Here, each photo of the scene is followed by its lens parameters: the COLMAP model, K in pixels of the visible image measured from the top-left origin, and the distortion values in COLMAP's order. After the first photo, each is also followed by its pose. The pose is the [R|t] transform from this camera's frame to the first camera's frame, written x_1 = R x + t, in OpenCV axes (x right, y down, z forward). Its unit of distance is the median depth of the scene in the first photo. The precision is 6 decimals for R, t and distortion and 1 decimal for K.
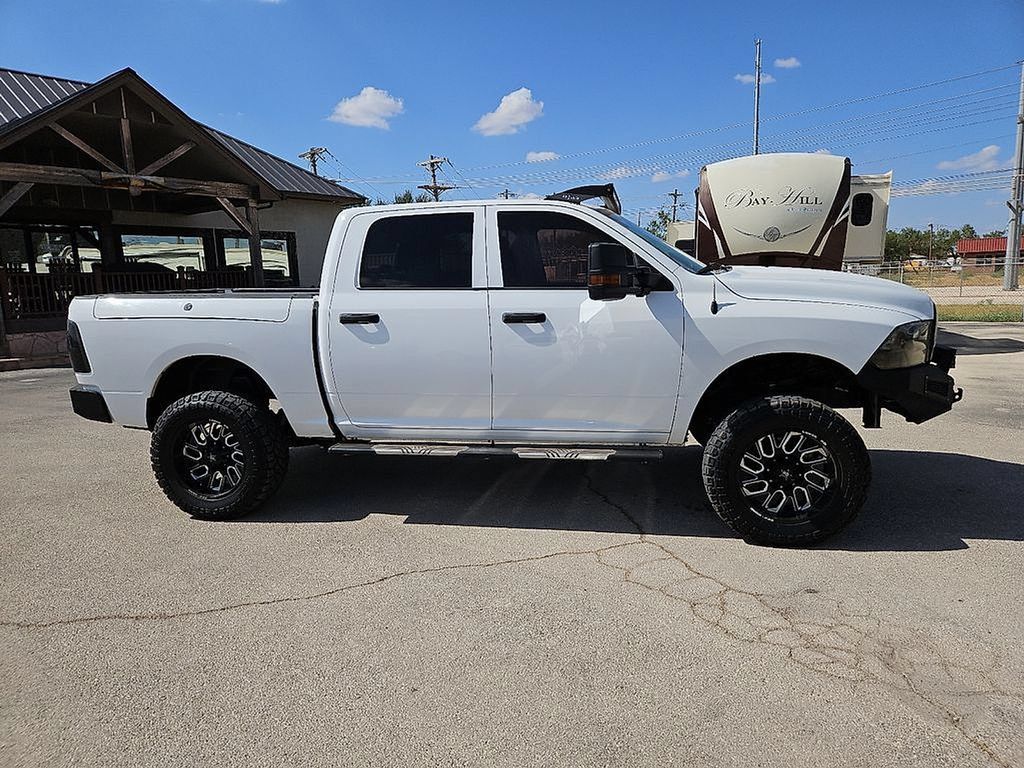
lens RADIAL K [[697.0, 0, 498.2], [0, 697.0, 391.6], [0, 0, 1]] dist [0.071464, -0.060486]
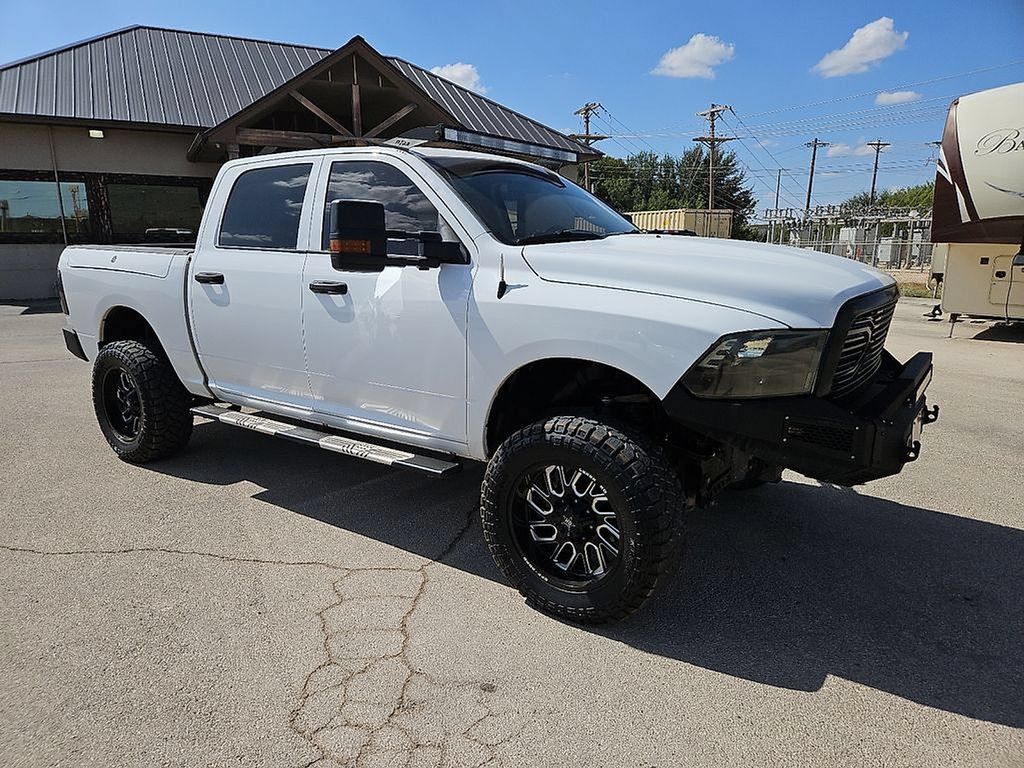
lens RADIAL K [[697.0, 0, 498.2], [0, 697.0, 391.6], [0, 0, 1]] dist [0.071464, -0.060486]
pose [[0.909302, 0.115088, -0.399905, 0.532183], [-0.092482, 0.992852, 0.075444, -0.057513], [0.405730, -0.031617, 0.913446, 0.265777]]
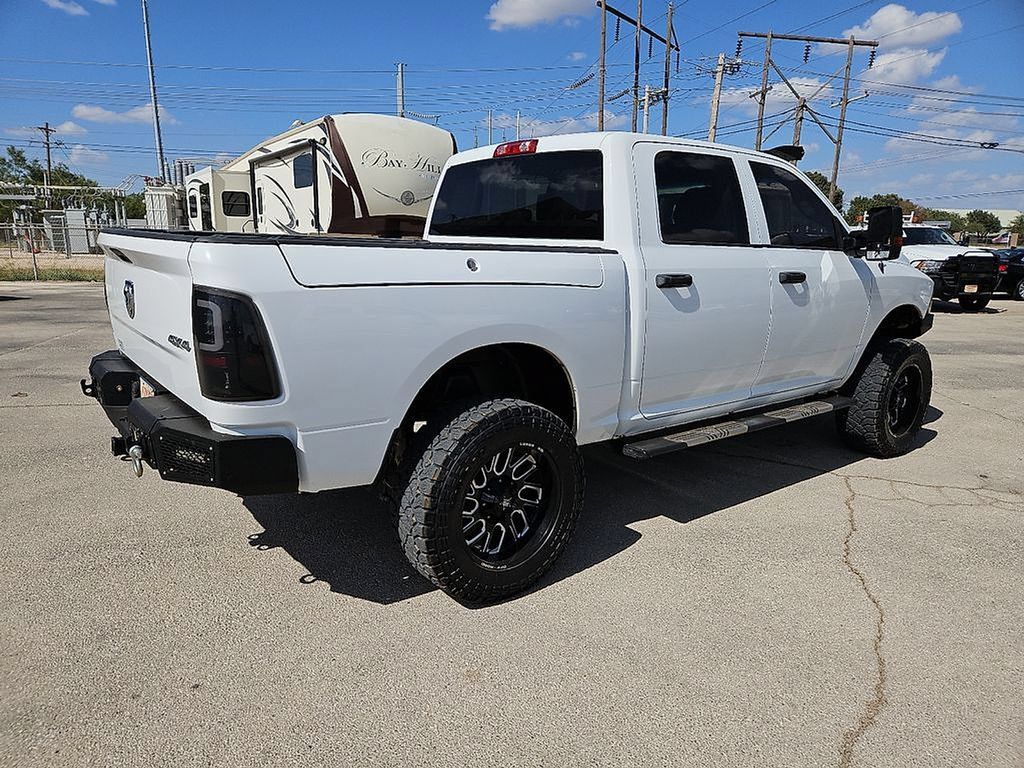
lens RADIAL K [[697.0, 0, 498.2], [0, 697.0, 391.6], [0, 0, 1]] dist [0.071464, -0.060486]
pose [[0.651706, -0.124735, 0.748145, -0.889817], [0.083890, 0.992187, 0.092347, -0.066720], [-0.753818, 0.002579, 0.657078, 0.605055]]
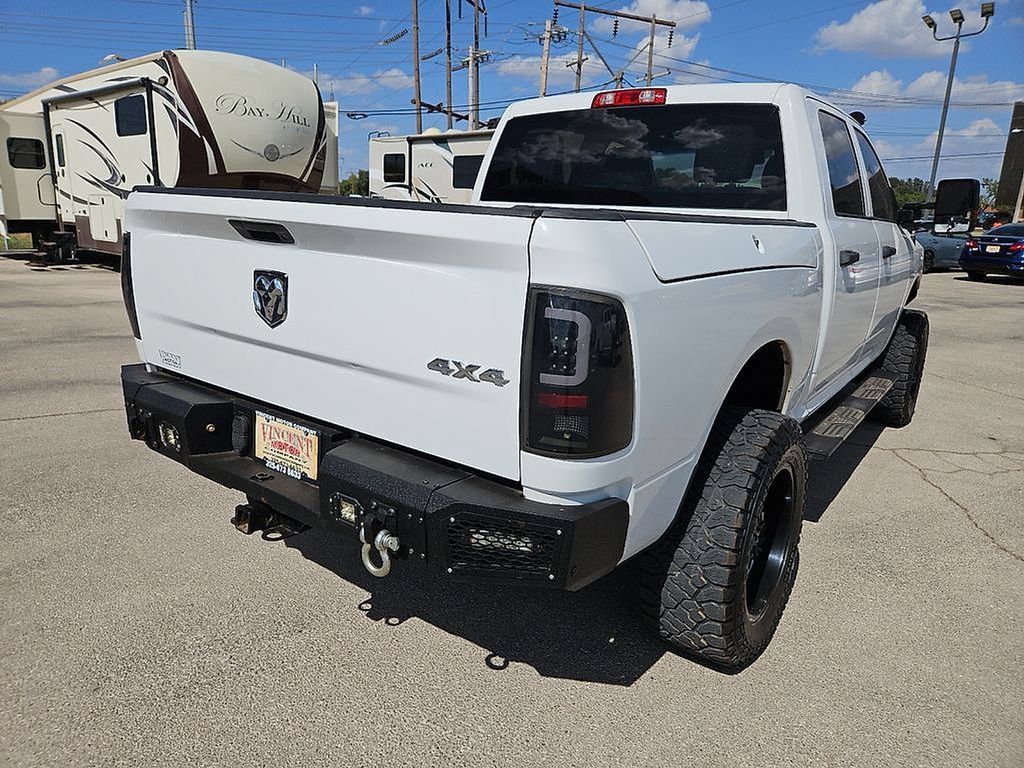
lens RADIAL K [[702.4, 0, 498.9], [0, 702.4, 380.6], [0, 0, 1]] dist [0.042477, -0.035809]
pose [[0.412394, -0.180301, 0.892985, -0.946998], [0.100546, 0.983239, 0.152090, -0.120784], [-0.905440, 0.027065, 0.423610, 0.976306]]
